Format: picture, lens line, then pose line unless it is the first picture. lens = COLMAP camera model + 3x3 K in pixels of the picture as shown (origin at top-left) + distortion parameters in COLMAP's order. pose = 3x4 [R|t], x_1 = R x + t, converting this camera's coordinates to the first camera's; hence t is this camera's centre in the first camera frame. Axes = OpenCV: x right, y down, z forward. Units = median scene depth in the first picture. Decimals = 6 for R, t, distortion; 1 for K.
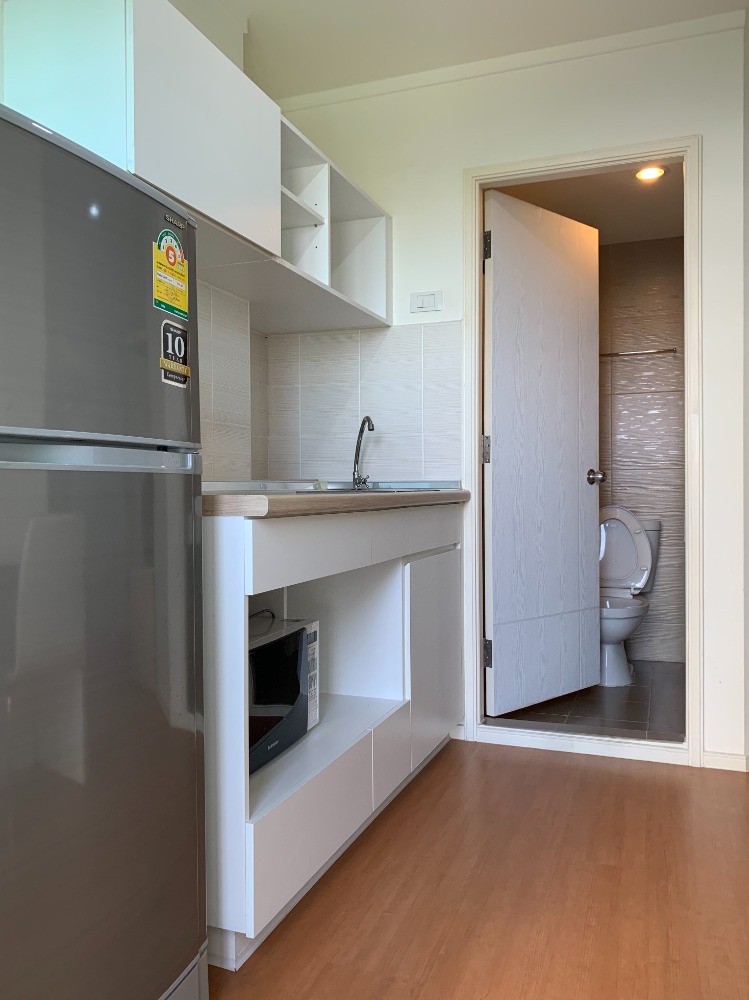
lens RADIAL K [[791.2, 0, 374.5], [0, 791.2, 500.0], [0, 0, 1]] dist [0.013073, -0.002271]
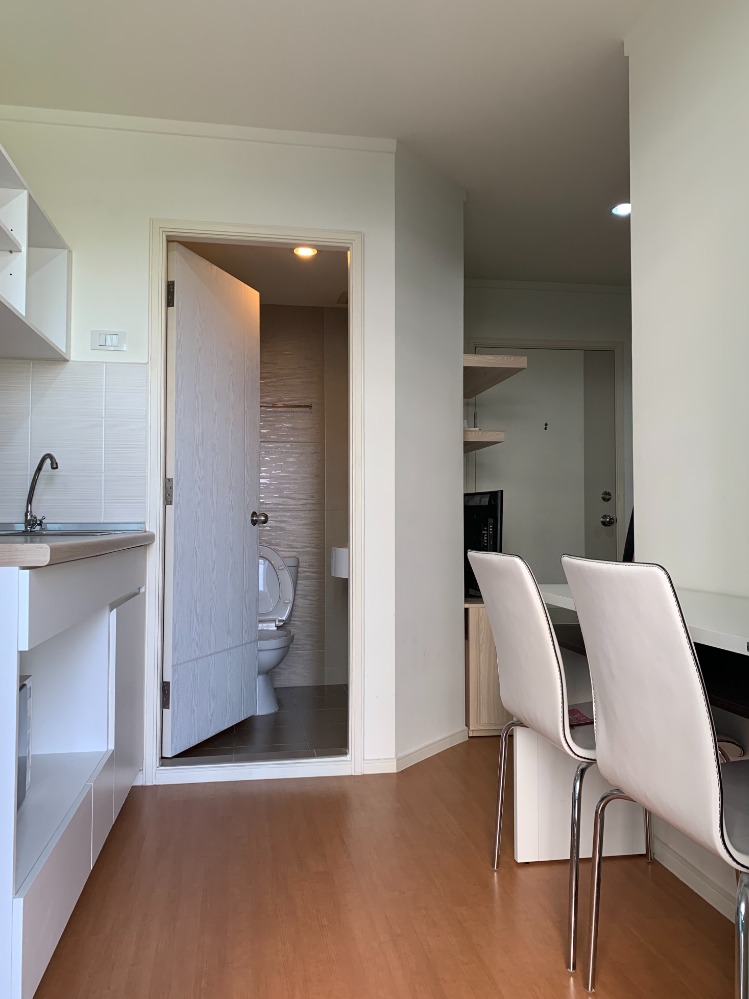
lens RADIAL K [[796.0, 0, 374.5], [0, 796.0, 499.5], [0, 0, 1]] dist [0.006709, 0.000752]
pose [[0.866235, 0.018816, 0.499282, -0.141320], [0.003744, 0.999018, -0.044145, -0.007989], [-0.499622, 0.040109, 0.865314, -0.017896]]
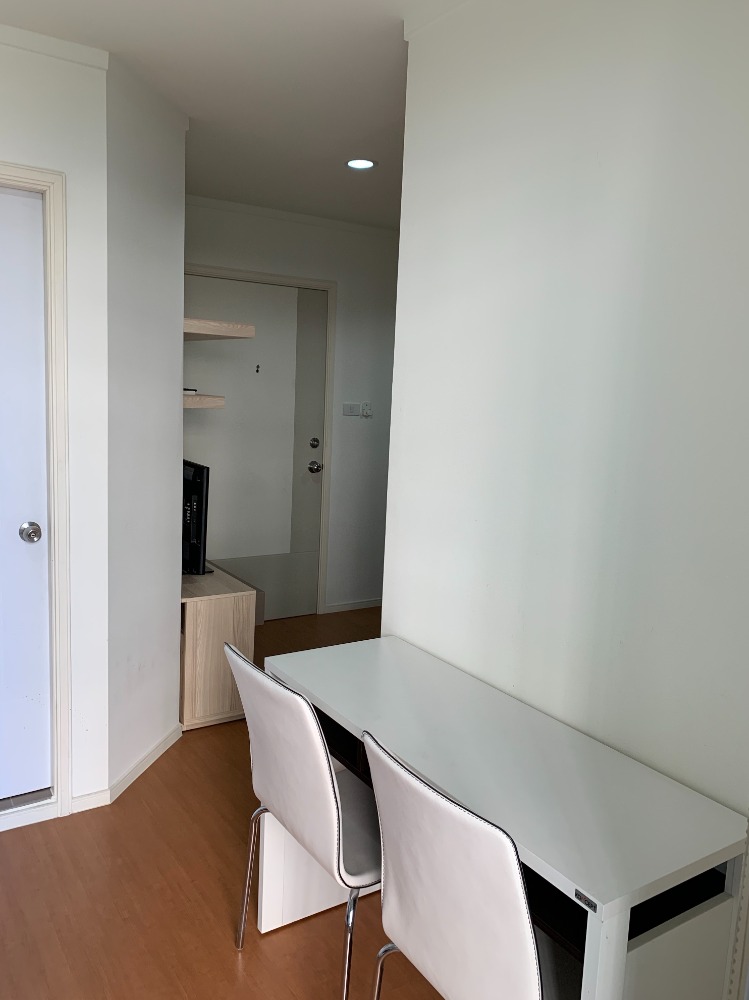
lens RADIAL K [[796.8, 0, 374.5], [0, 796.8, 500.0], [0, 0, 1]] dist [0.006709, 0.000752]
pose [[0.597686, -0.083760, 0.797343, -0.127747], [-0.034629, 0.990902, 0.130051, -0.192554], [-0.800982, -0.105341, 0.589348, 0.112558]]
